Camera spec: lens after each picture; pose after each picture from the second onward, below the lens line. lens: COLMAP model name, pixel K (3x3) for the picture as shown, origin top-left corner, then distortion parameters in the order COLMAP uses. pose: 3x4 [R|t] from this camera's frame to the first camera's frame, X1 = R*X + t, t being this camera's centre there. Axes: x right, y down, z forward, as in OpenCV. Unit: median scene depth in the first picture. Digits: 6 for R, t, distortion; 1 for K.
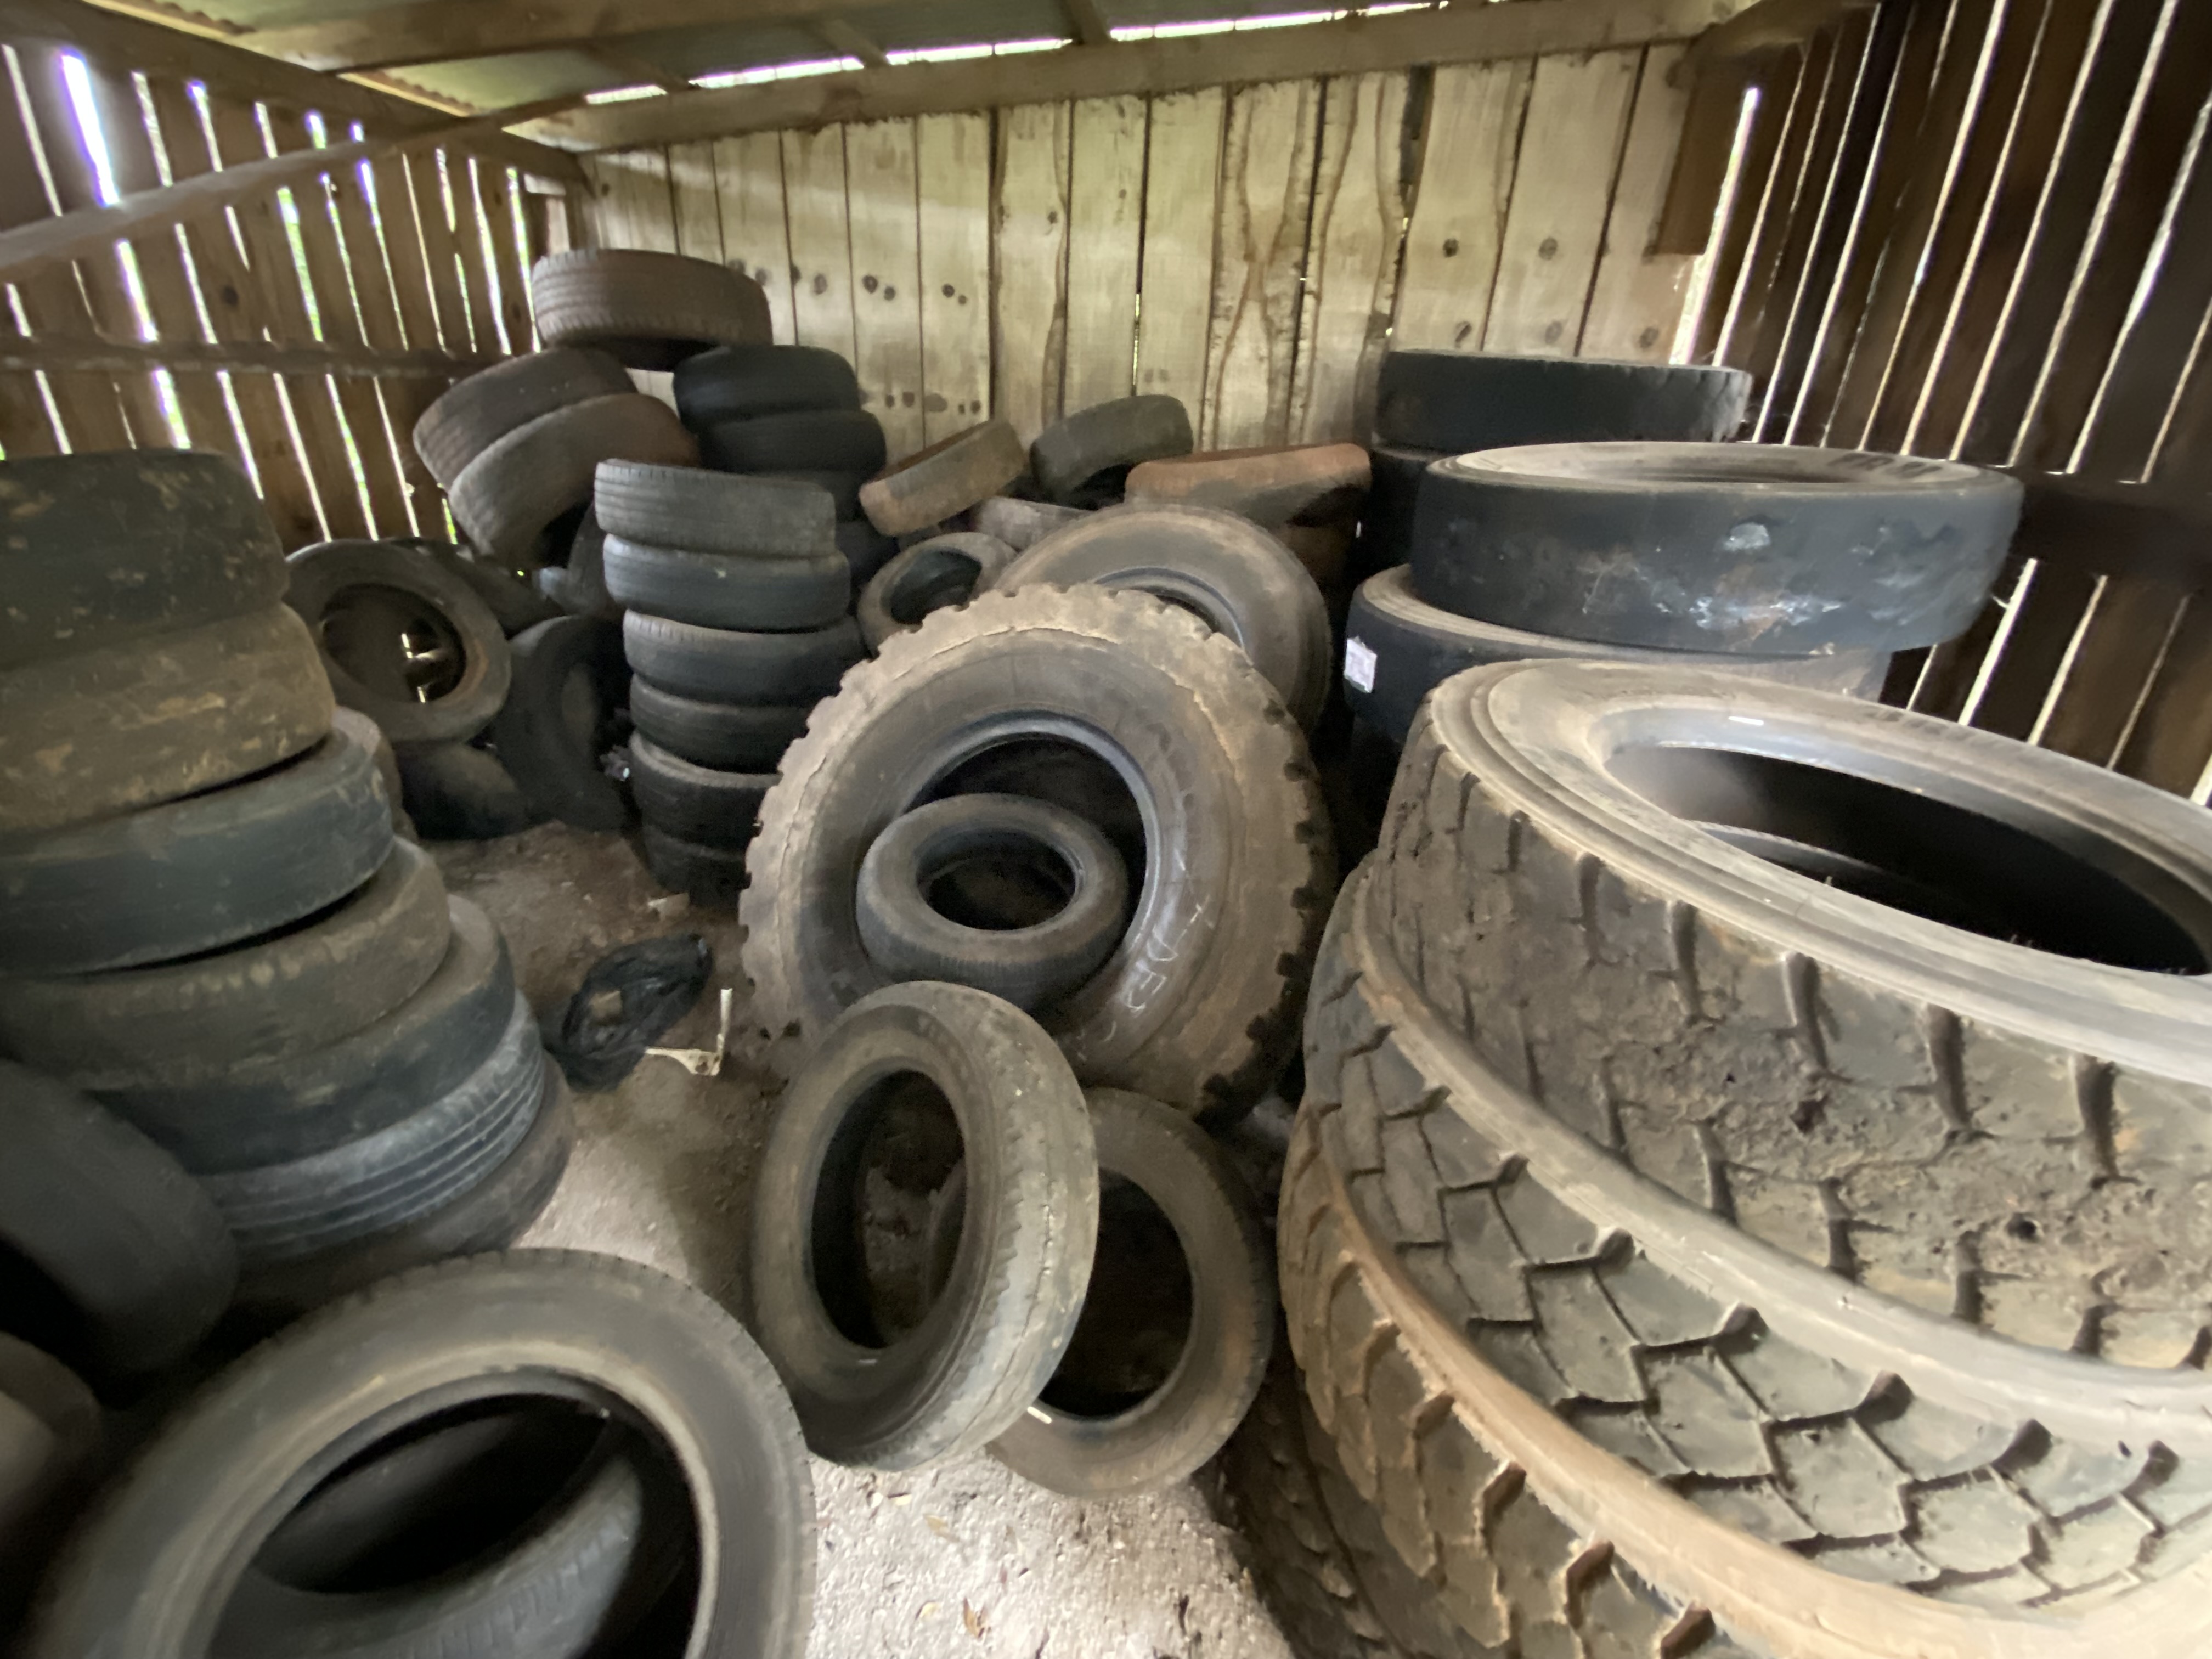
lens RADIAL K [[880.1, 0, 1074.3], [0, 880.1, 819.6], [0, 0, 1]] dist [0.014954, -0.018607]
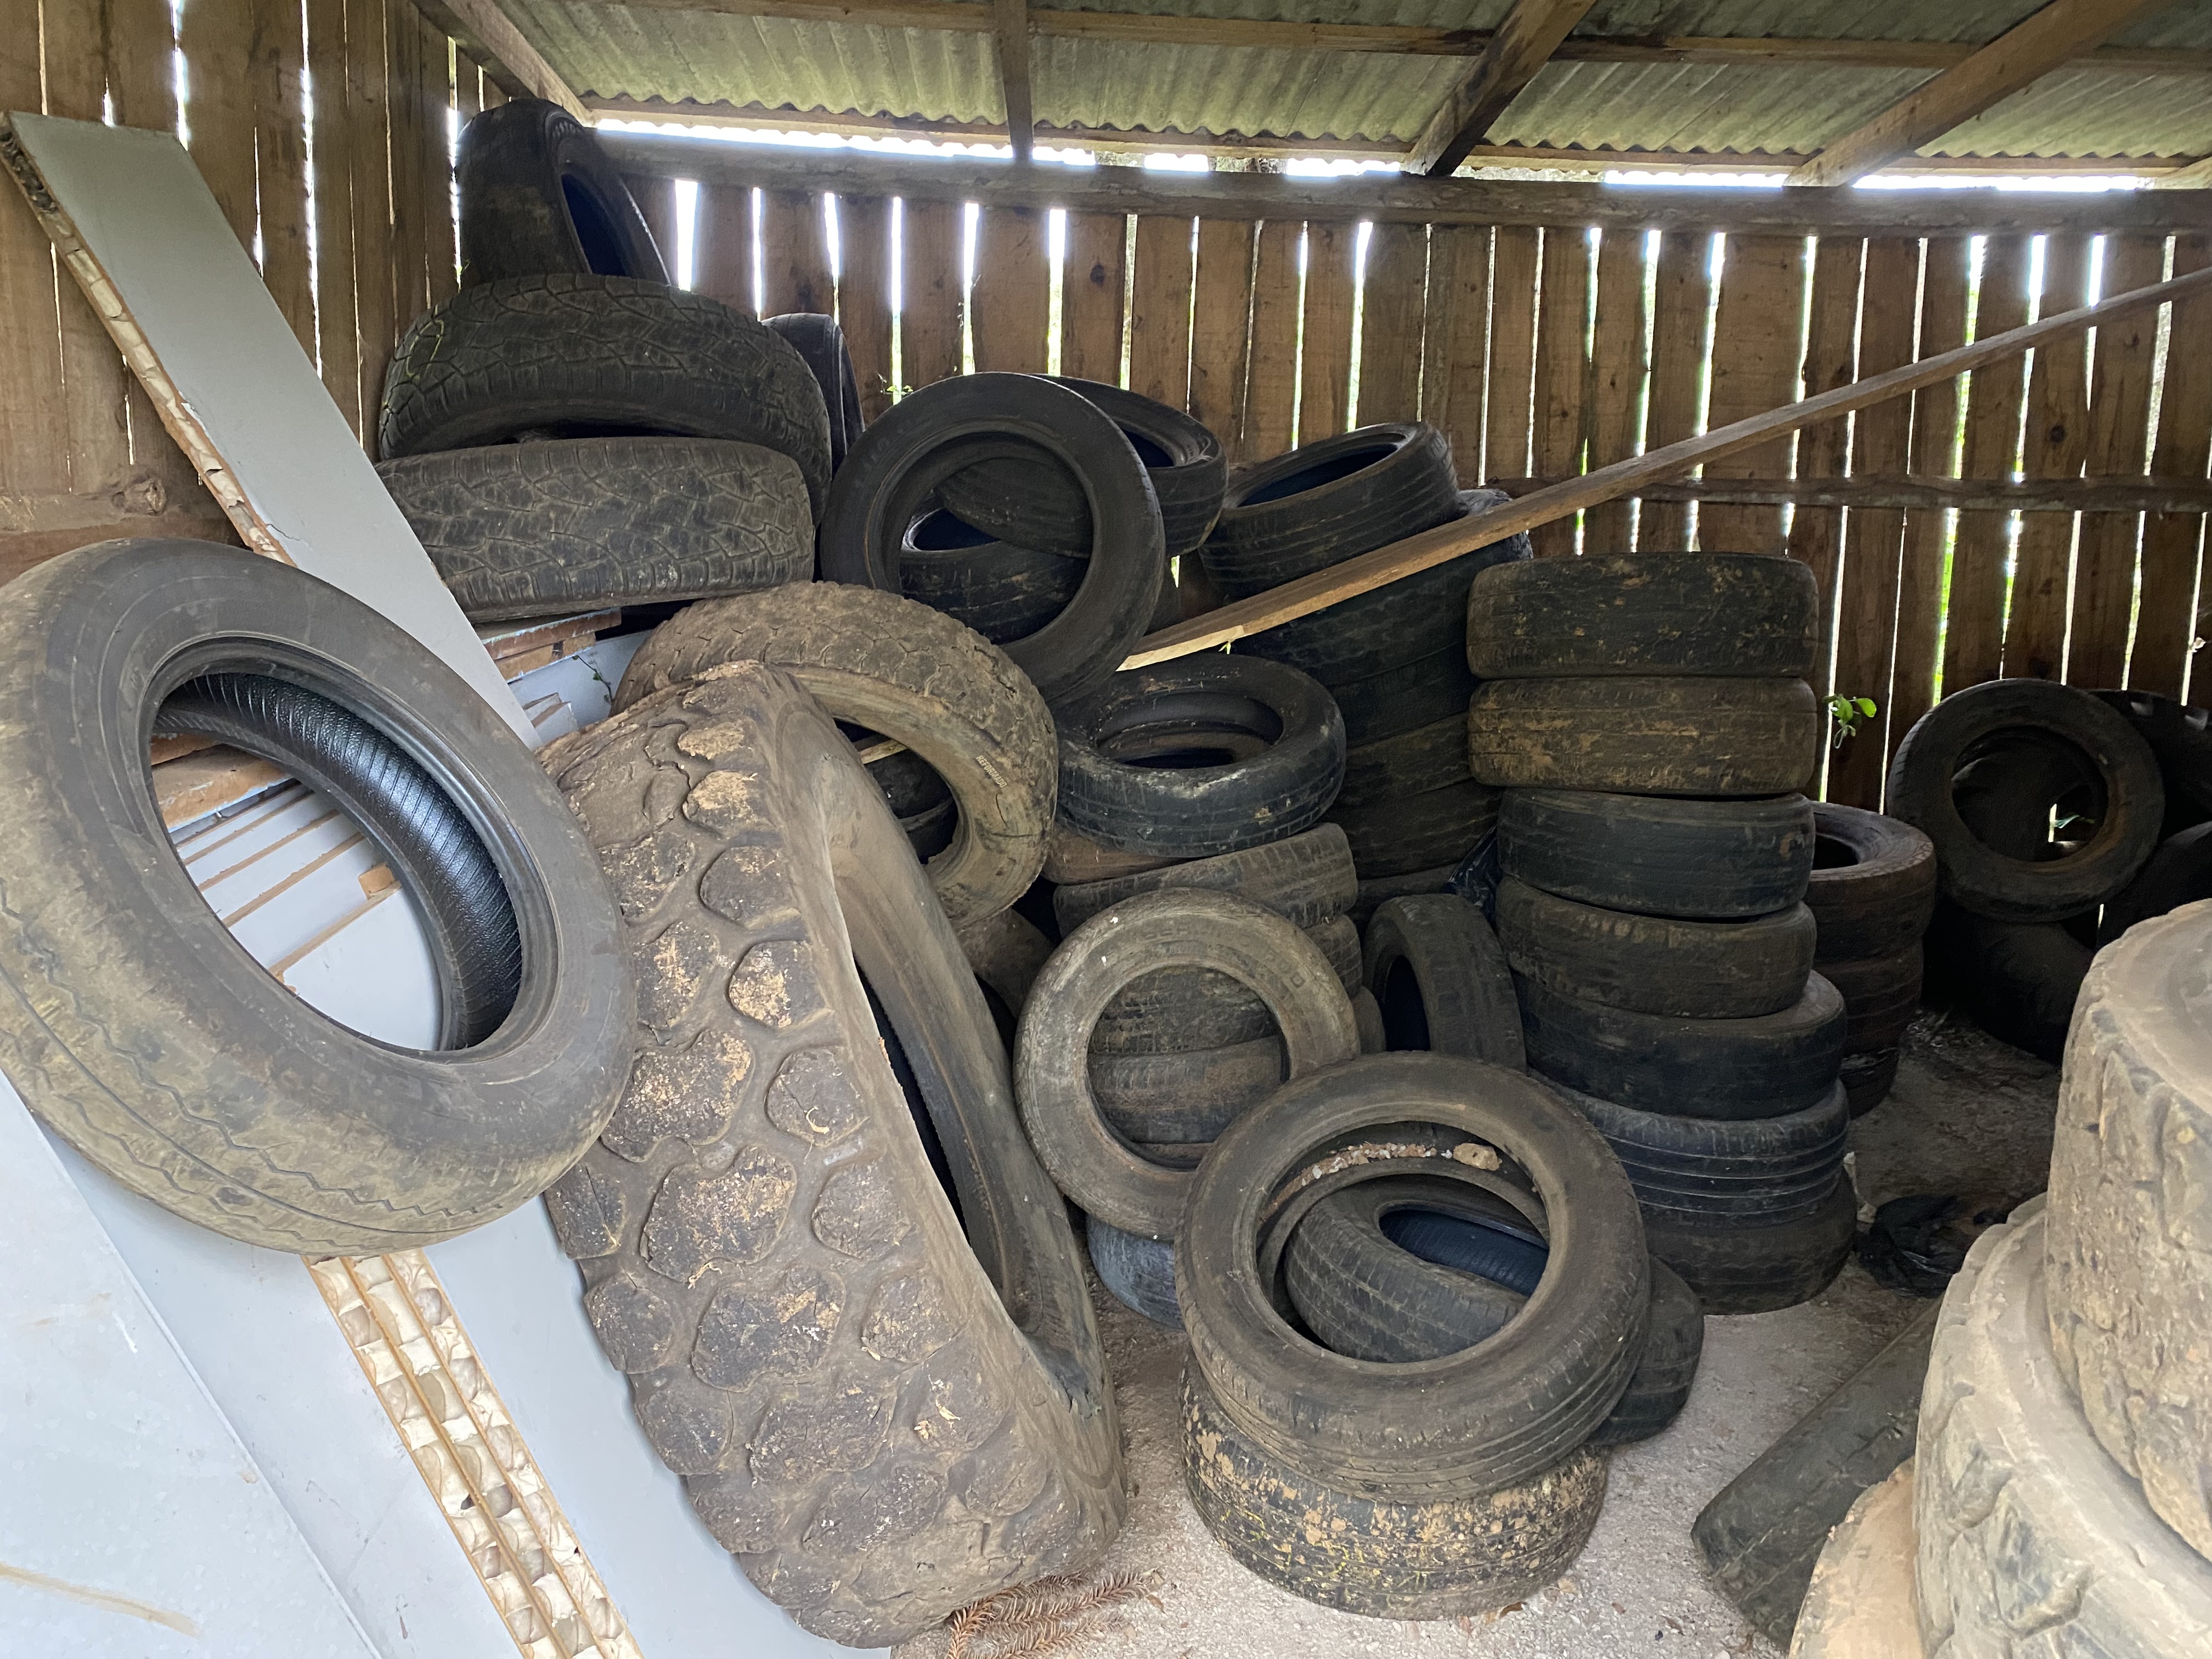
lens RADIAL K [[1616.5, 0, 1104.3], [0, 1616.5, 793.8], [0, 0, 1]] dist [0.066688, -0.075269]
pose [[0.154985, 0.127873, -0.979606, 0.538247], [-0.425226, 0.903667, 0.050685, 0.083462], [0.891719, 0.408699, 0.194430, -0.093460]]
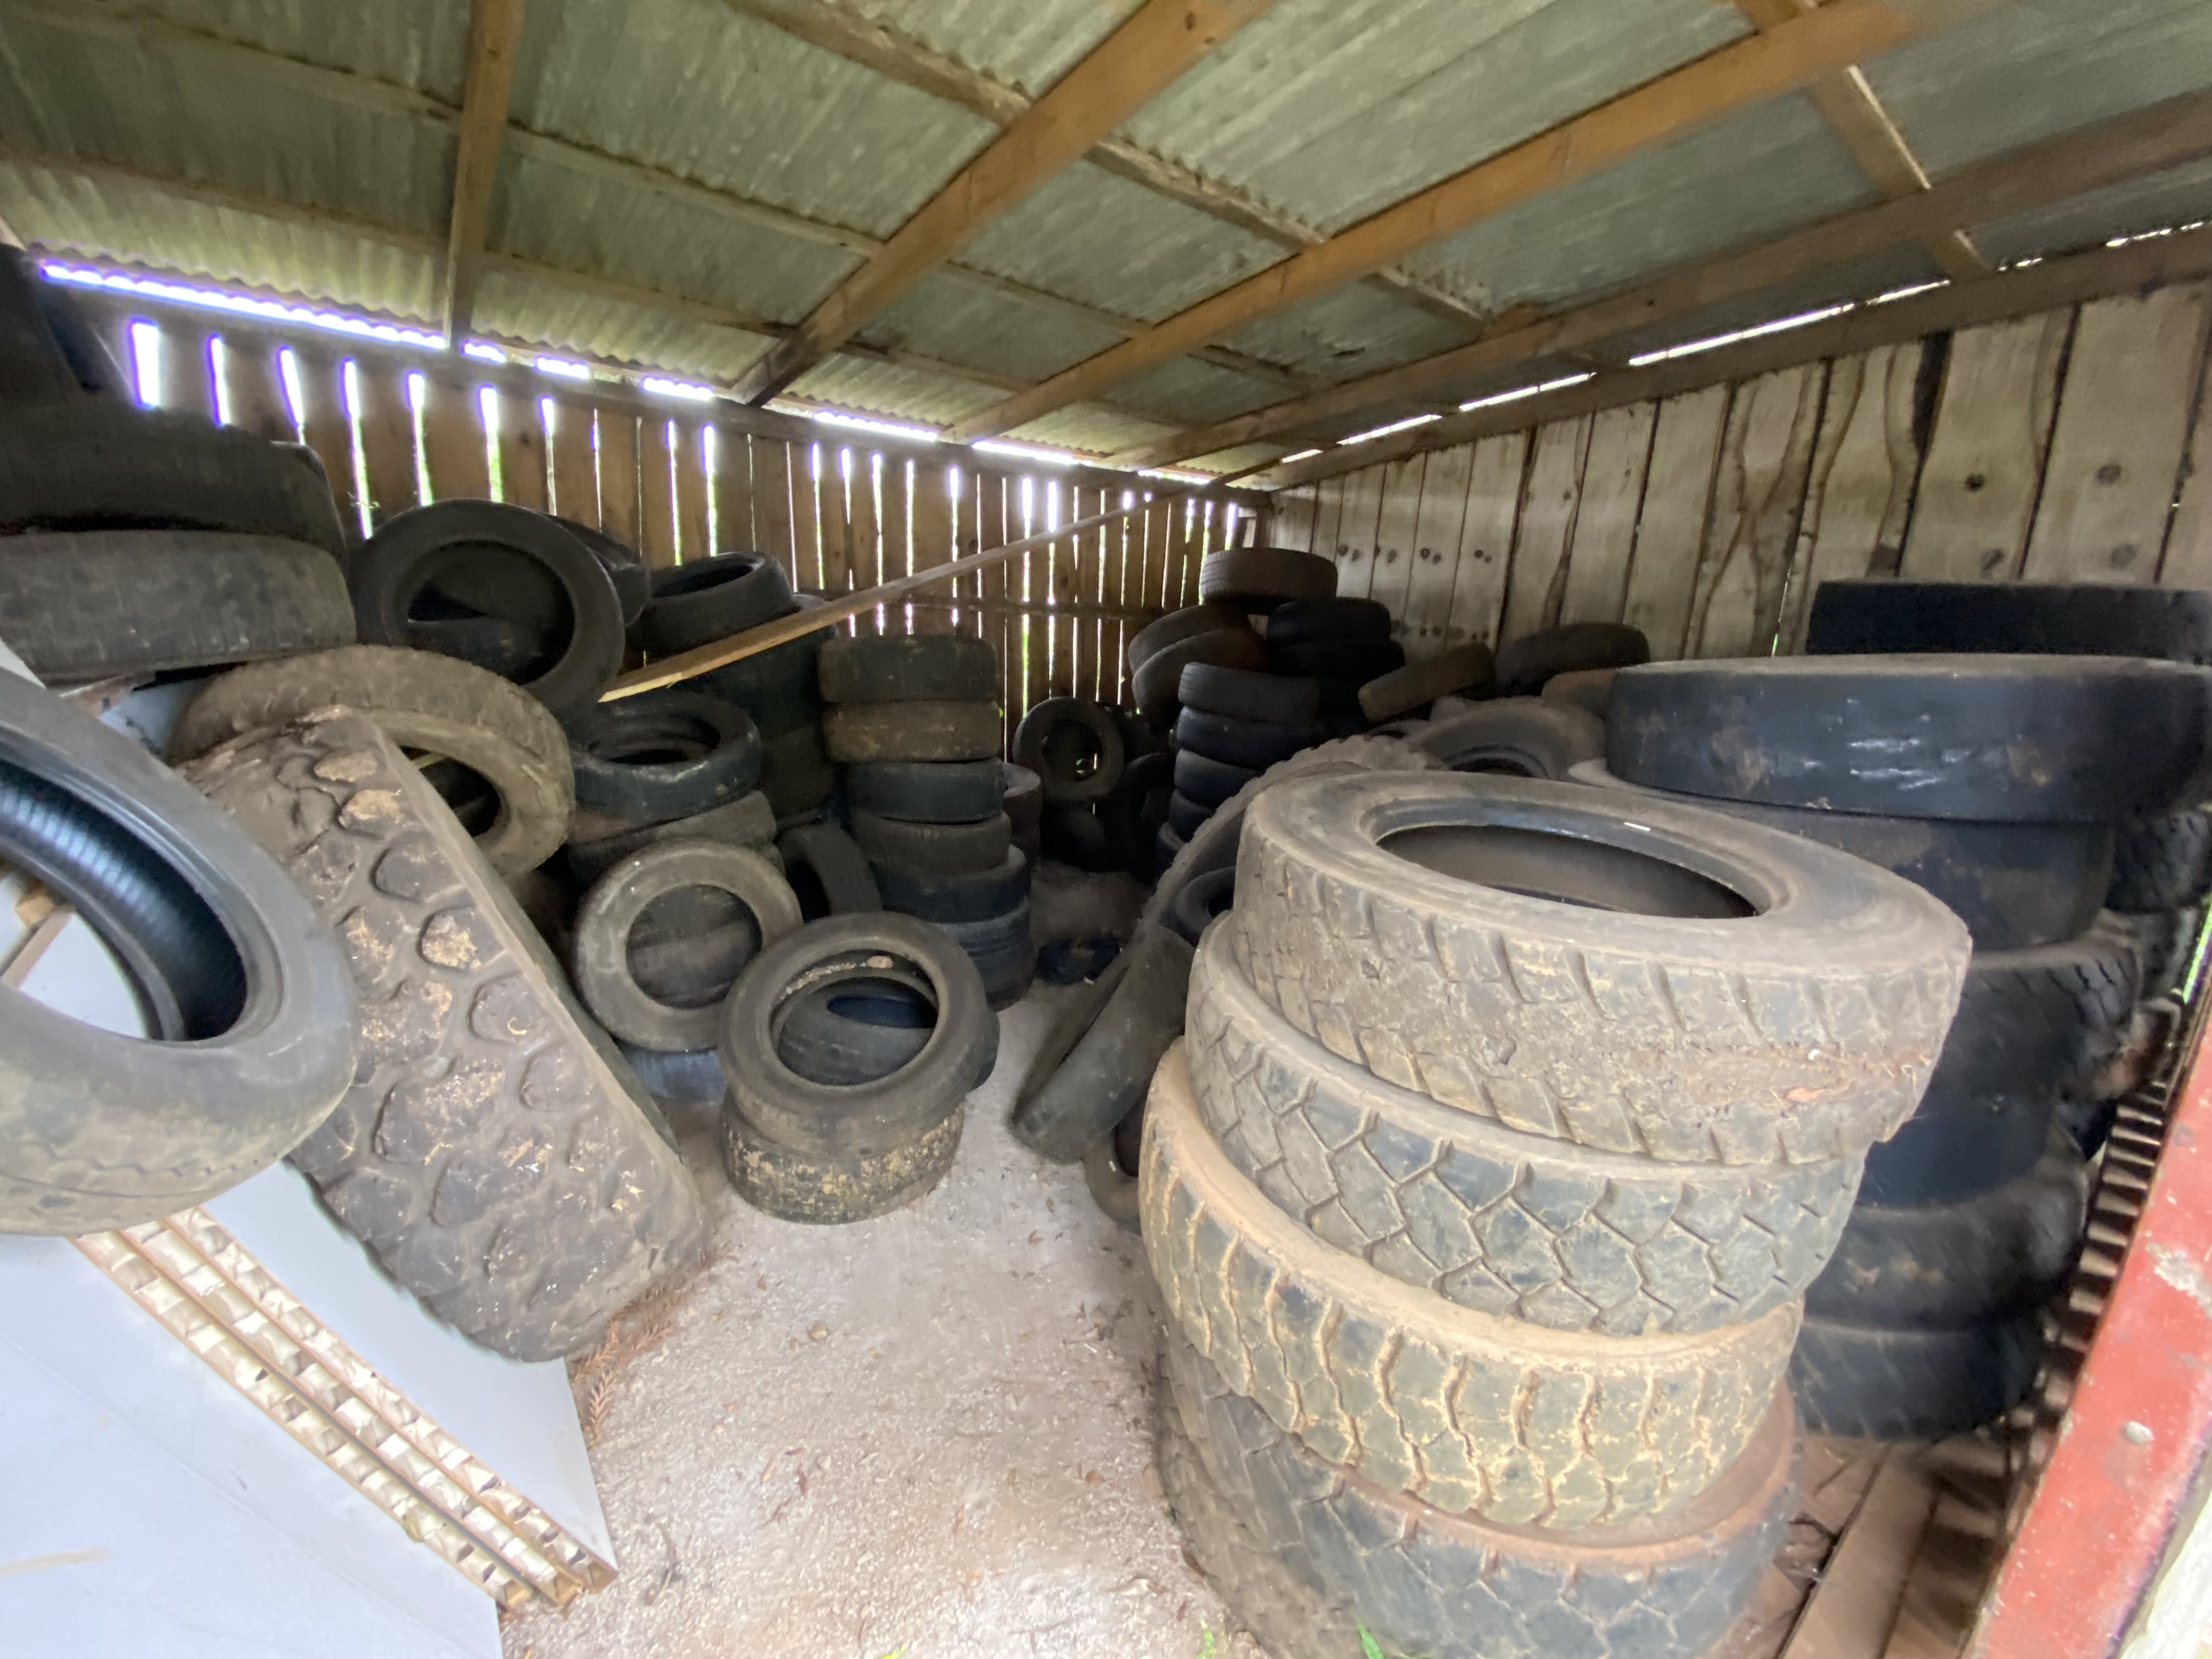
lens RADIAL K [[880.1, 0, 1074.3], [0, 880.1, 819.6], [0, 0, 1]] dist [0.014954, -0.018607]
pose [[0.686778, 0.144983, -0.712262, 0.470209], [-0.319942, 0.940170, -0.117121, 0.125316], [0.652667, 0.308318, 0.692074, -0.189389]]
